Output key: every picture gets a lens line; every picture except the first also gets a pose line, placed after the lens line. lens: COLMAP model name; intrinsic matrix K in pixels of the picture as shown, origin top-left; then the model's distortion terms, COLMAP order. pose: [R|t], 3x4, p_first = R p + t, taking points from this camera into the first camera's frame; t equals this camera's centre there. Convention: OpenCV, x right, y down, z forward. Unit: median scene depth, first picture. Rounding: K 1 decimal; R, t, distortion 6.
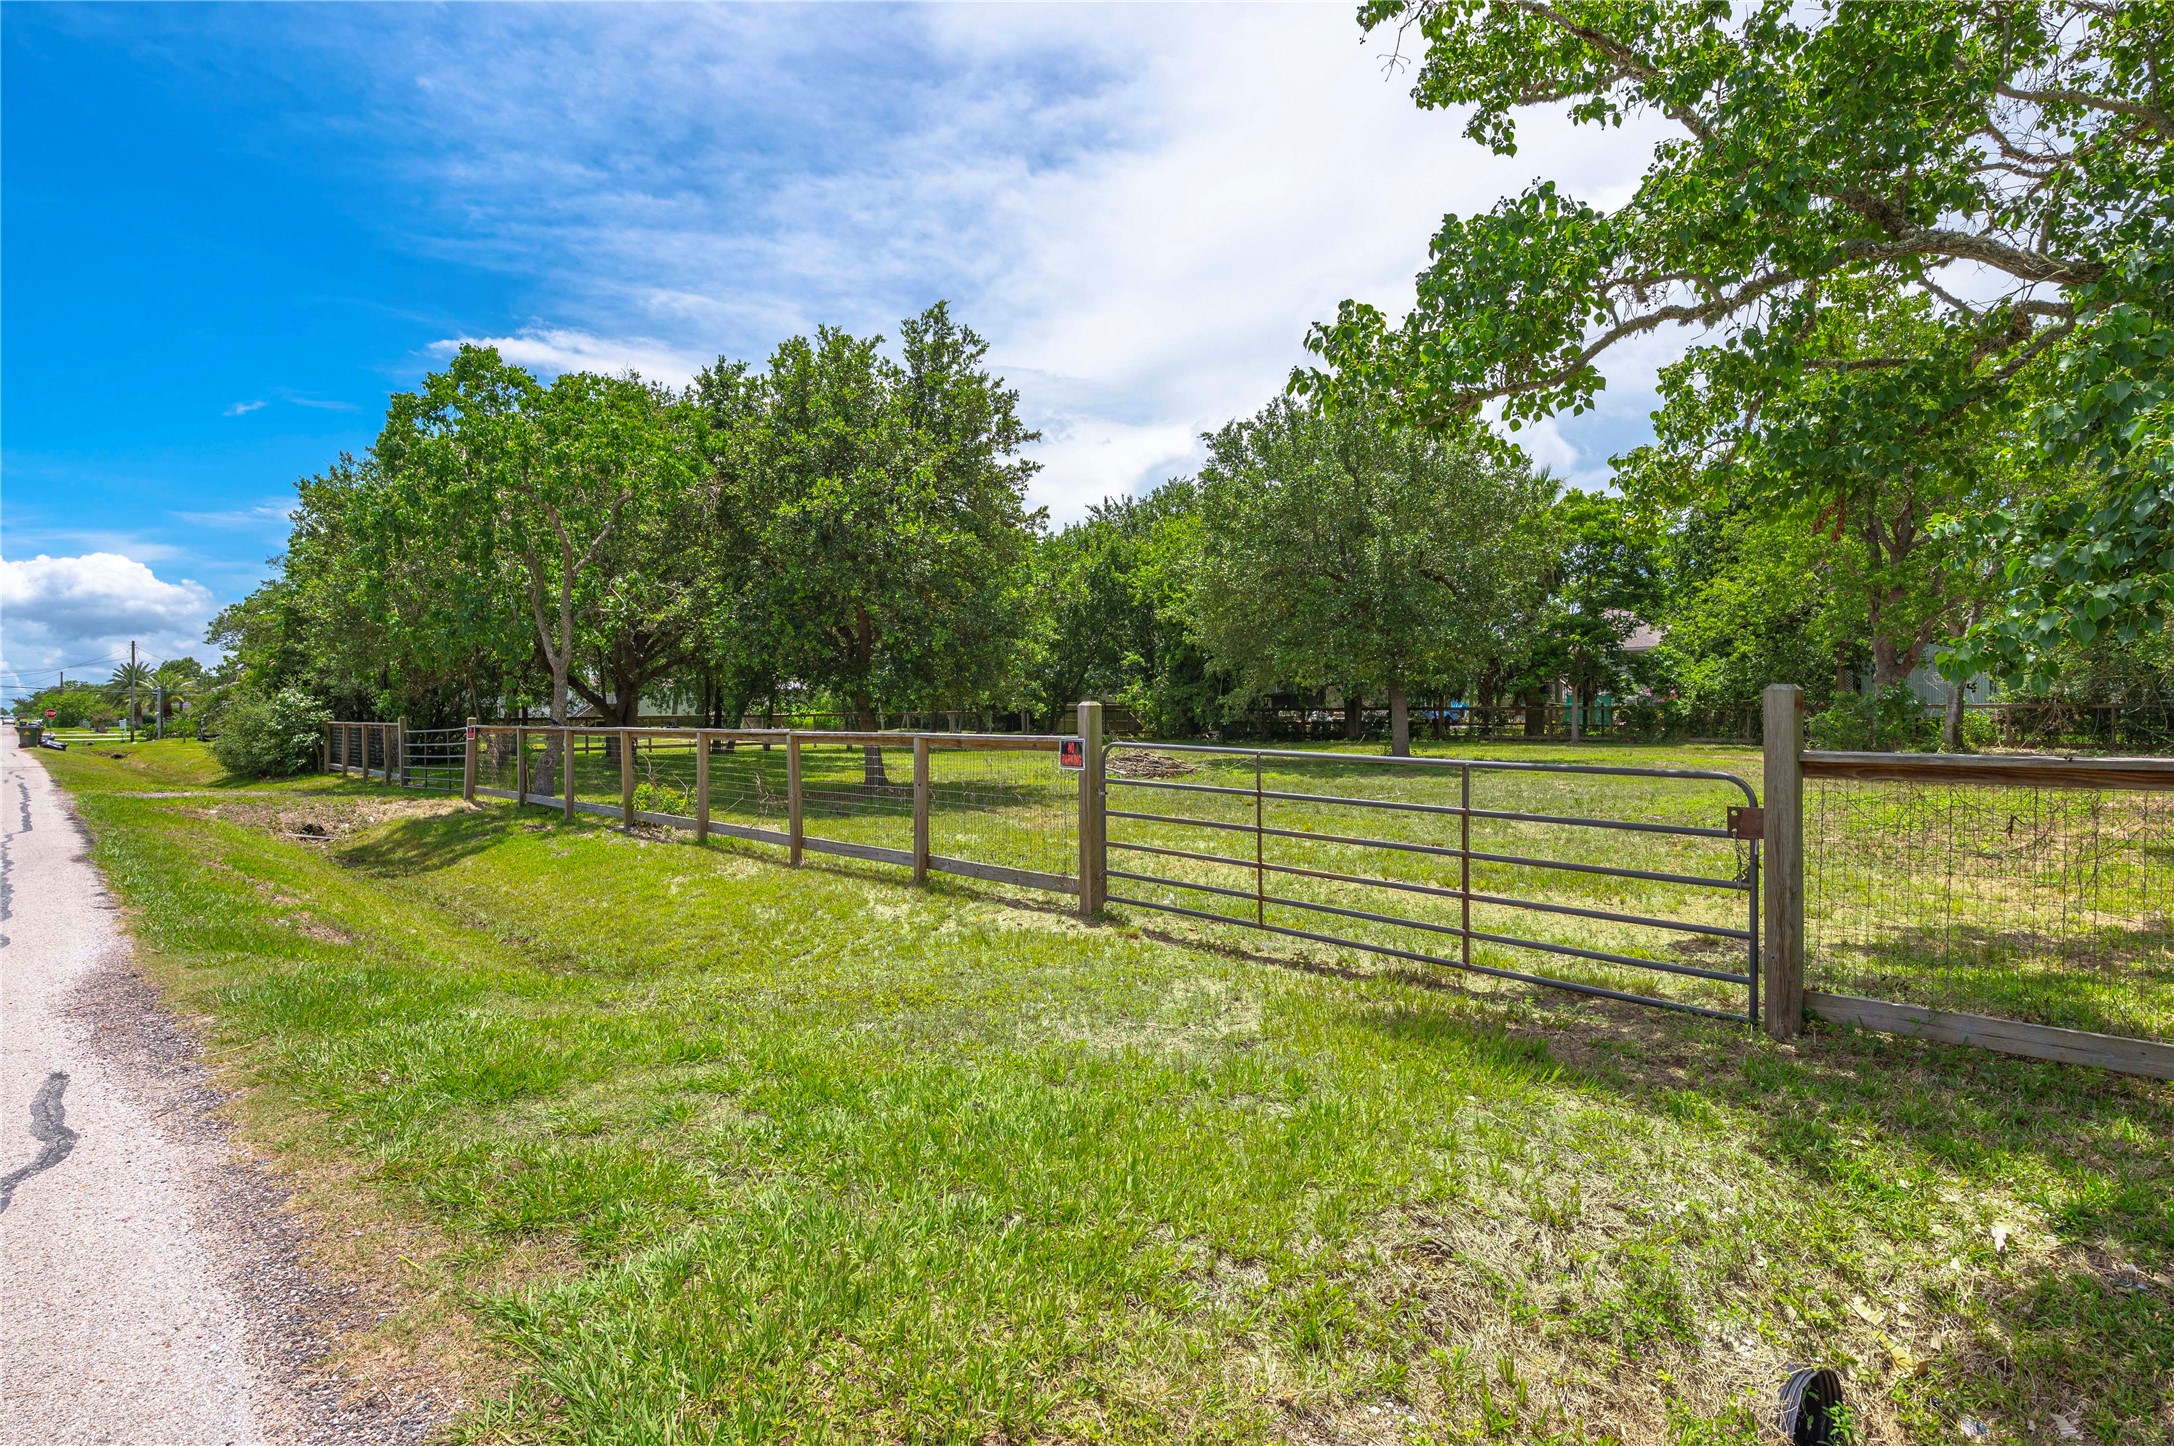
lens RADIAL K [[1187.4, 0, 1081.2], [0, 1187.4, 720.8], [0, 0, 1]] dist [0.003953, 0.000216]
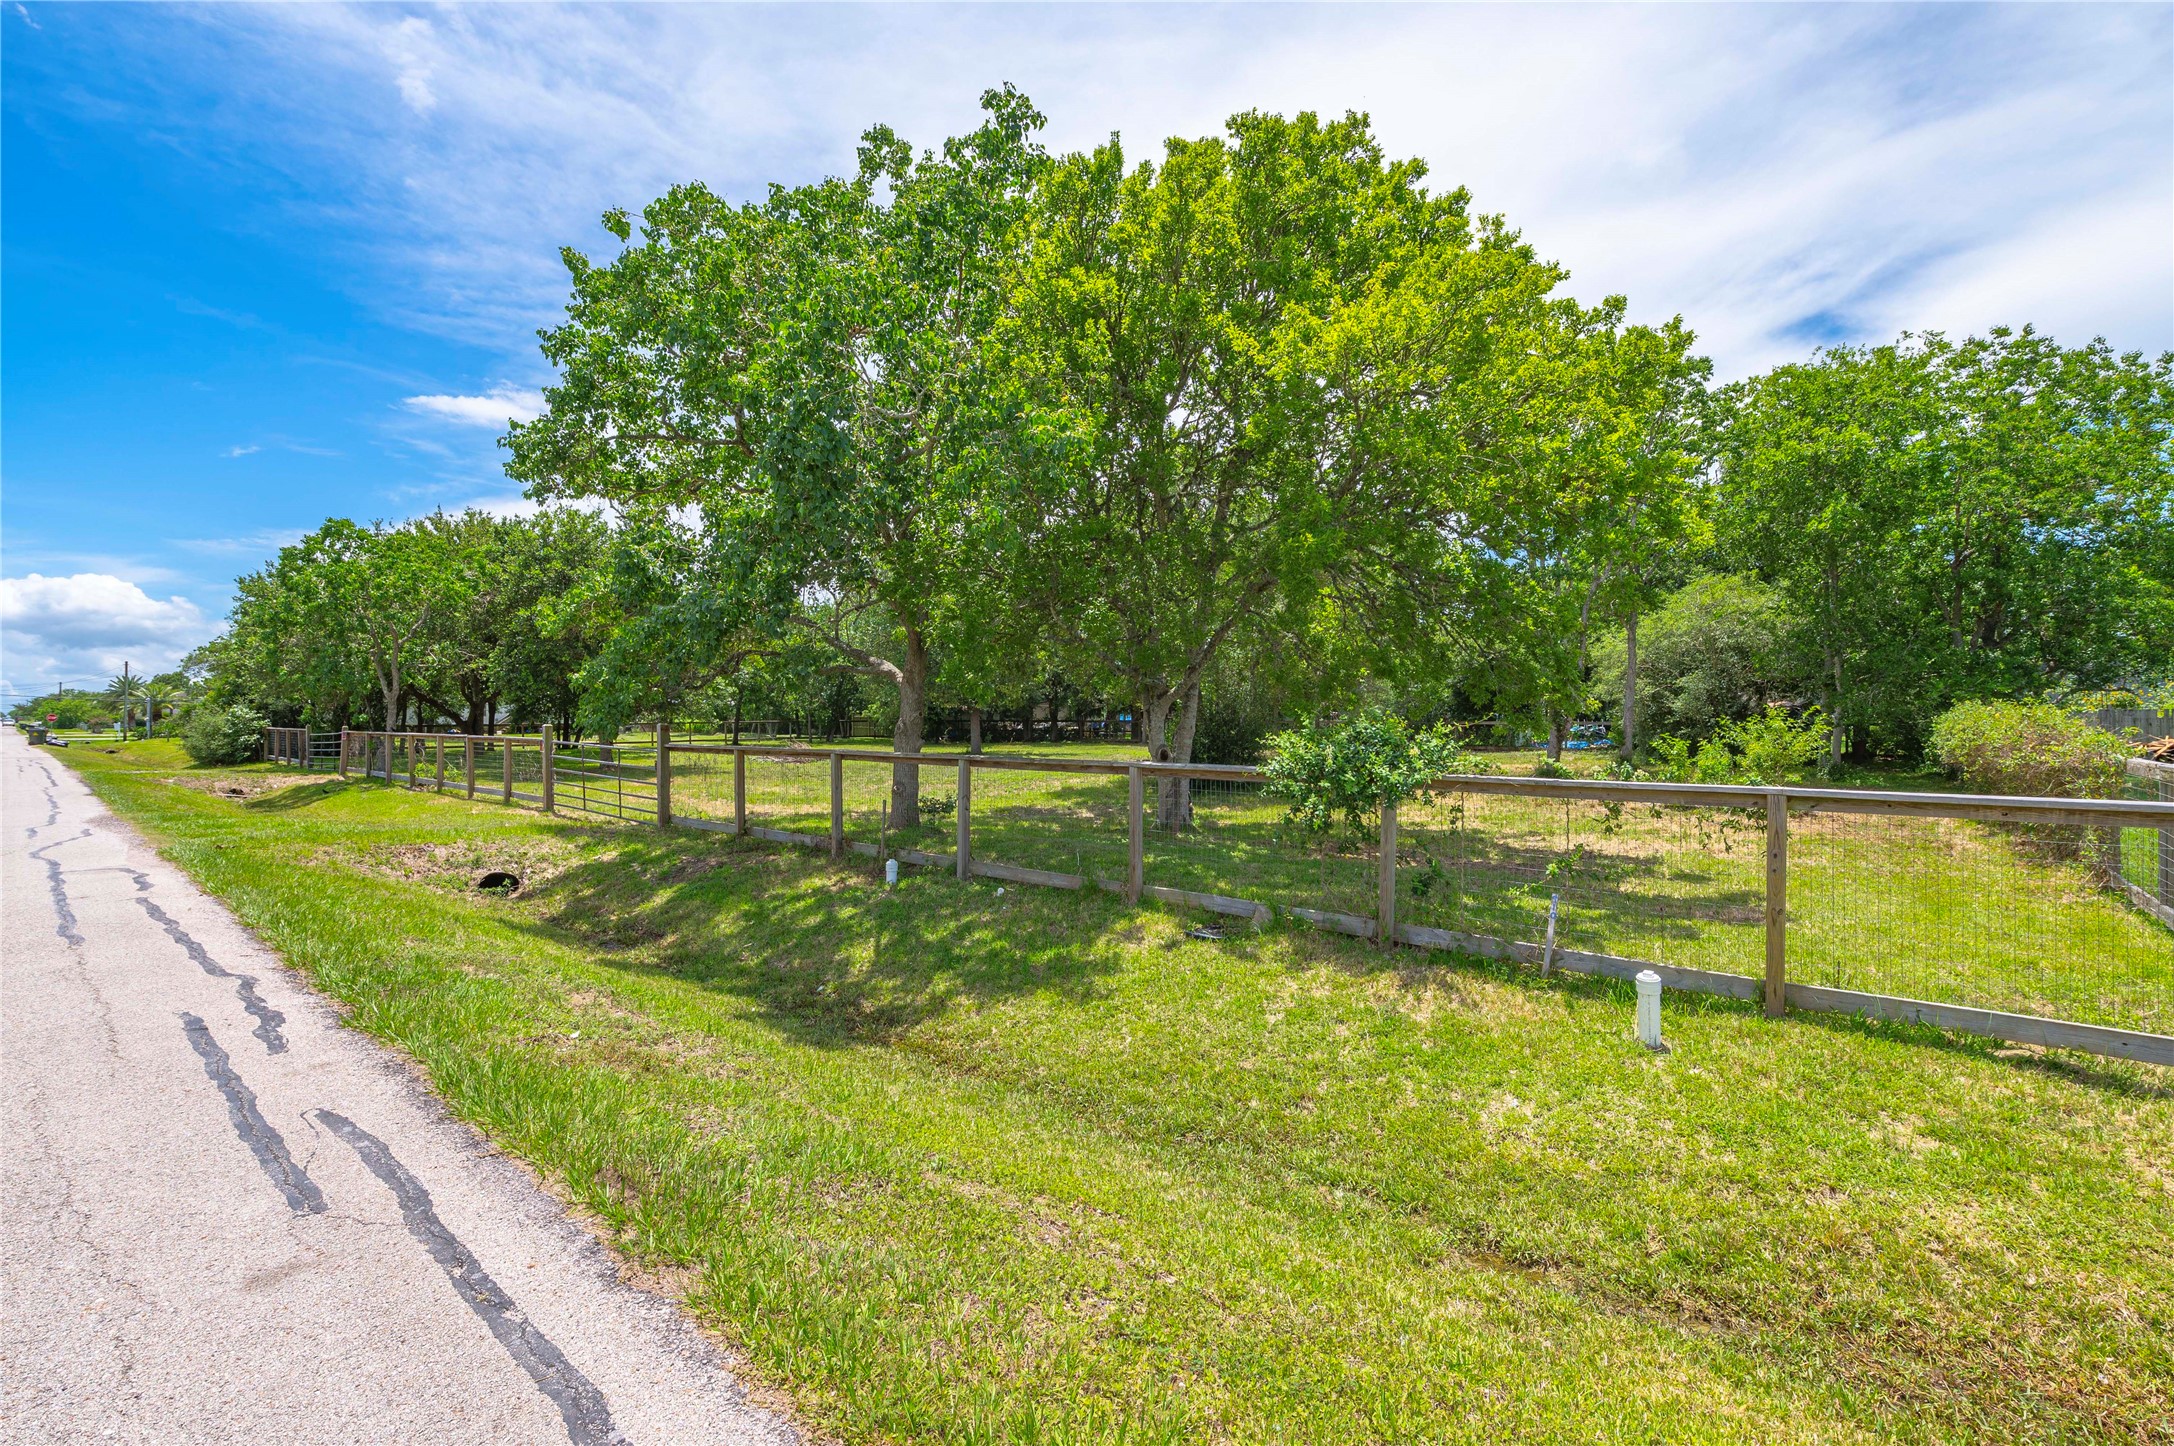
lens RADIAL K [[932.2, 0, 1092.8], [0, 932.2, 724.6], [0, 0, 1]] dist [-0.011133, 0.000431]
pose [[0.990721, 0.007446, 0.135707, 0.279139], [-0.006761, 0.999962, -0.005507, -0.004046], [-0.135743, 0.004538, 0.990734, -0.342973]]
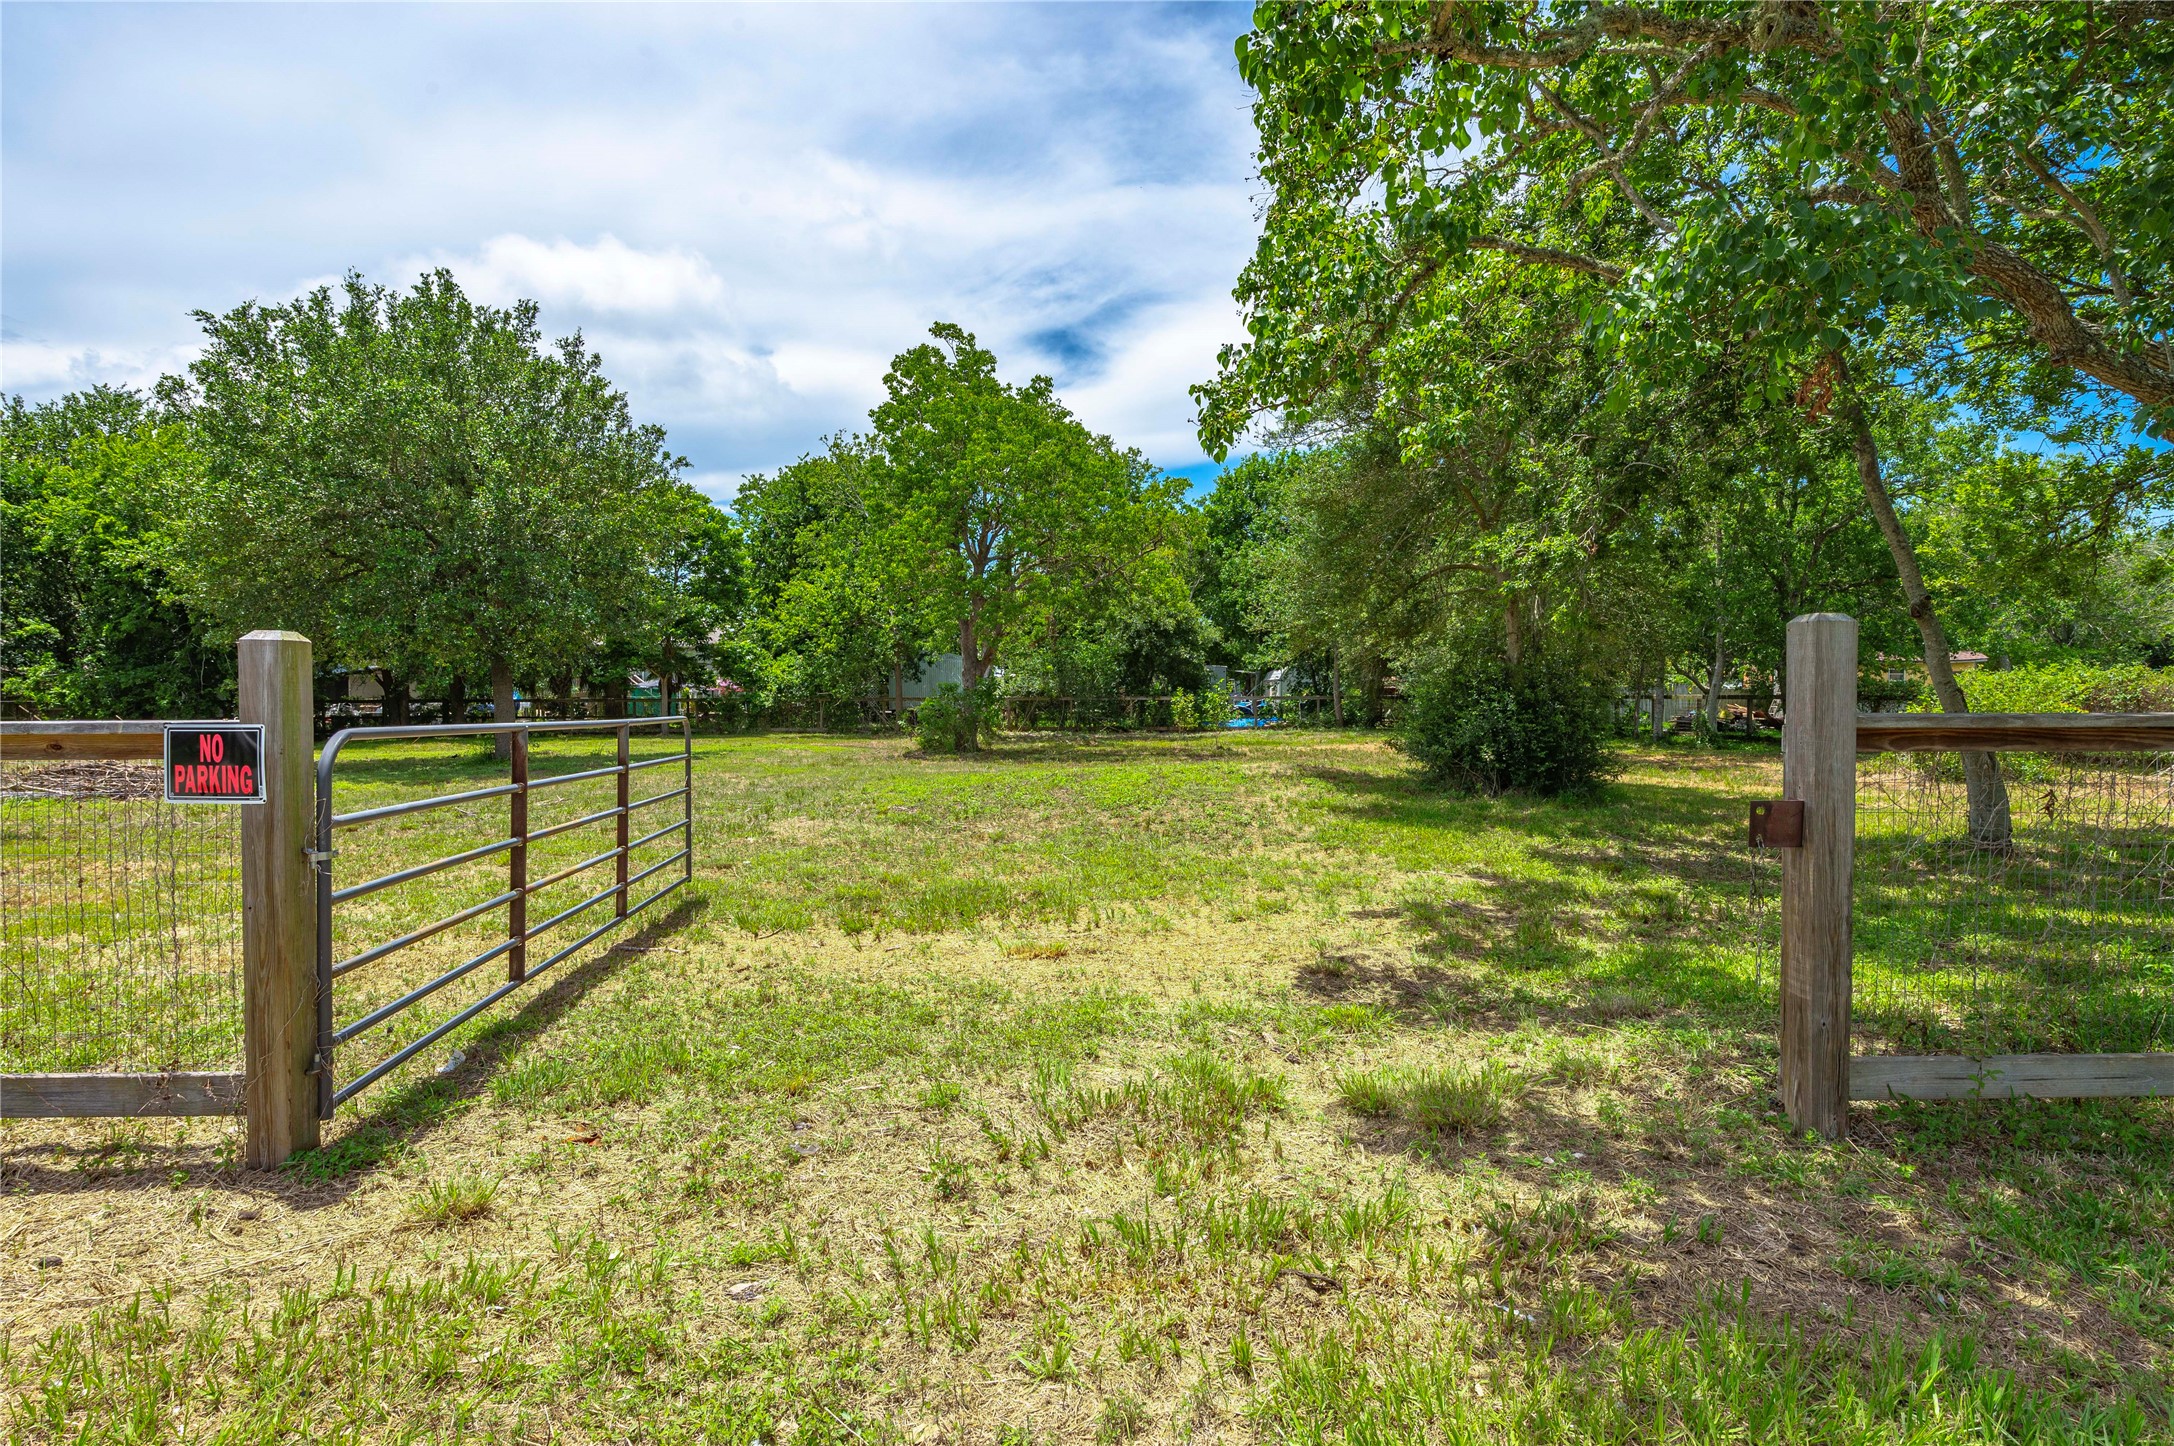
lens RADIAL K [[1083.5, 0, 1087.0], [0, 1083.5, 707.1], [0, 0, 1]] dist [0.003416, 0.001014]
pose [[0.668478, -0.000610, 0.743732, -0.025046], [0.007710, 0.999952, -0.006110, 0.004134], [-0.743692, 0.009819, 0.668450, 0.164836]]
